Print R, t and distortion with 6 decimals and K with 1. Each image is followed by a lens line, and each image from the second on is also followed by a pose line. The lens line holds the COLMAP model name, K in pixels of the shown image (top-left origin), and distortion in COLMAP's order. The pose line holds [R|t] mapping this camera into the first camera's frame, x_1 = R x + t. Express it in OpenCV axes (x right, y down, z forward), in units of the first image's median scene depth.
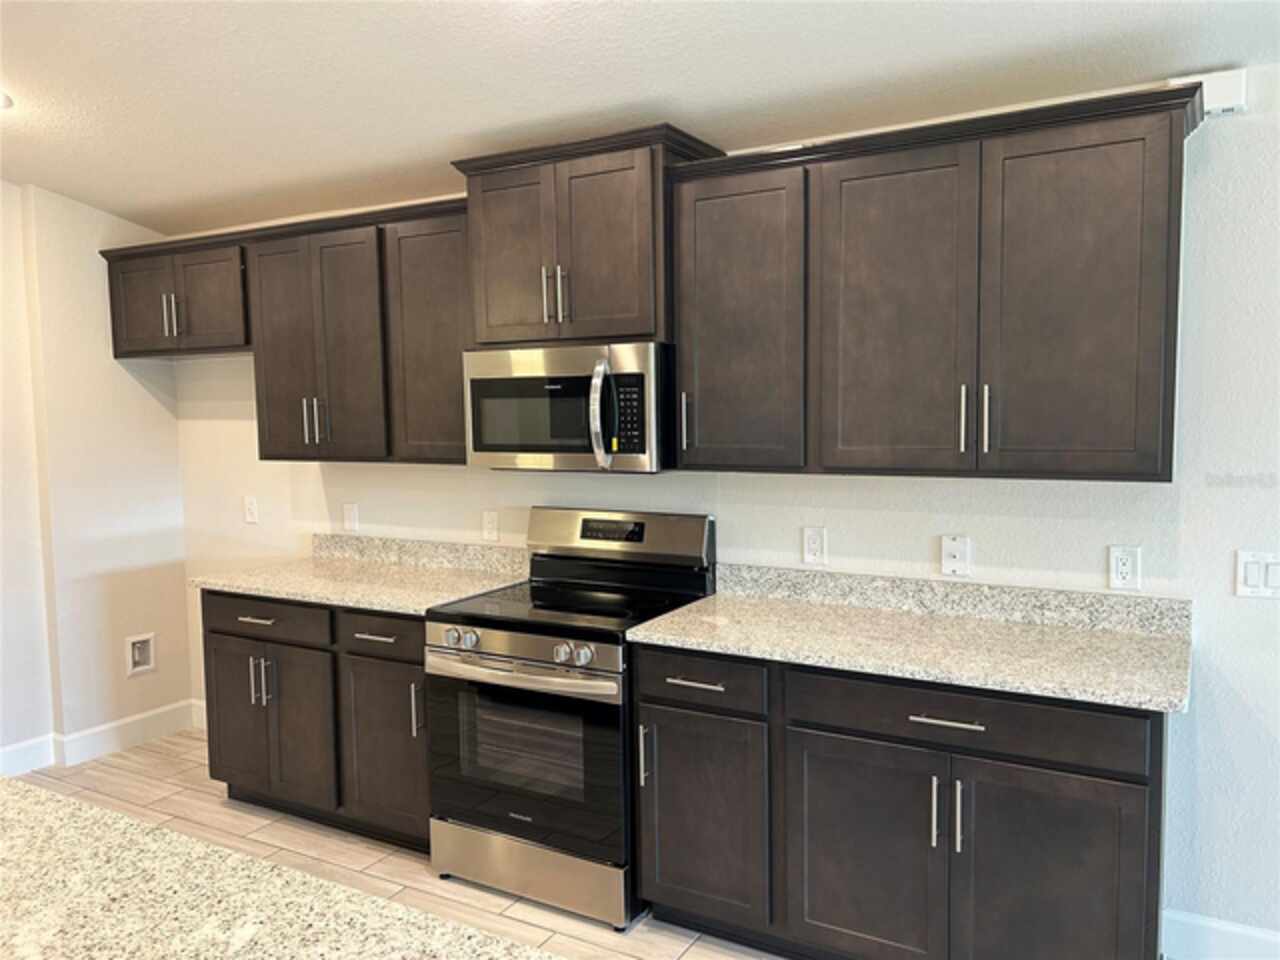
lens RADIAL K [[965.7, 0, 640.6], [0, 965.7, 478.5], [0, 0, 1]] dist [0.039646, -0.024953]
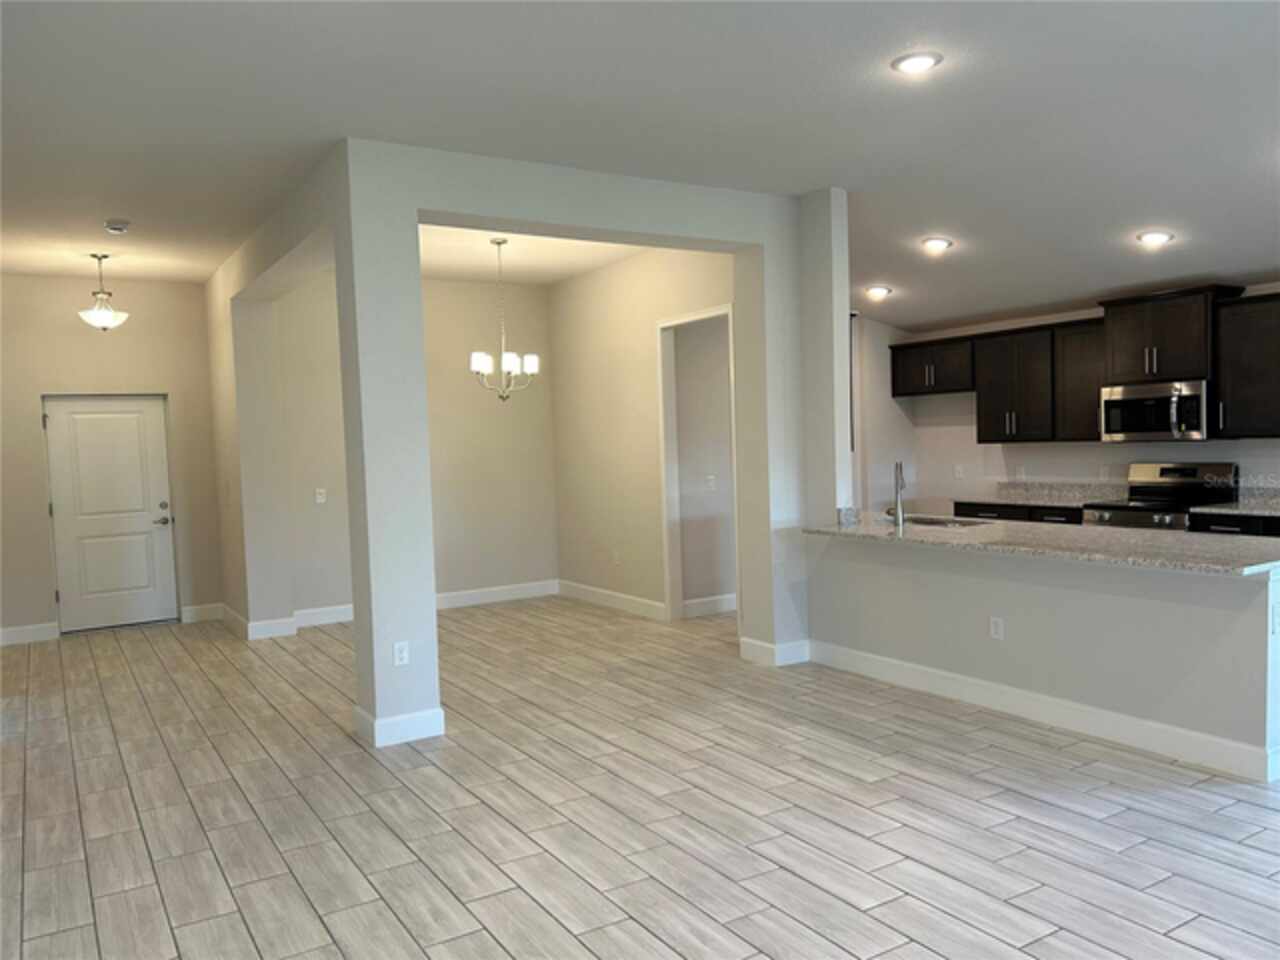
lens RADIAL K [[965.7, 0, 637.9], [0, 965.7, 489.5], [0, 0, 1]] dist [0.039646, -0.024953]
pose [[0.882249, 0.009269, -0.470691, -0.069487], [-0.016647, 0.999795, -0.011514, 0.138414], [0.470488, 0.017993, 0.882223, -1.401688]]
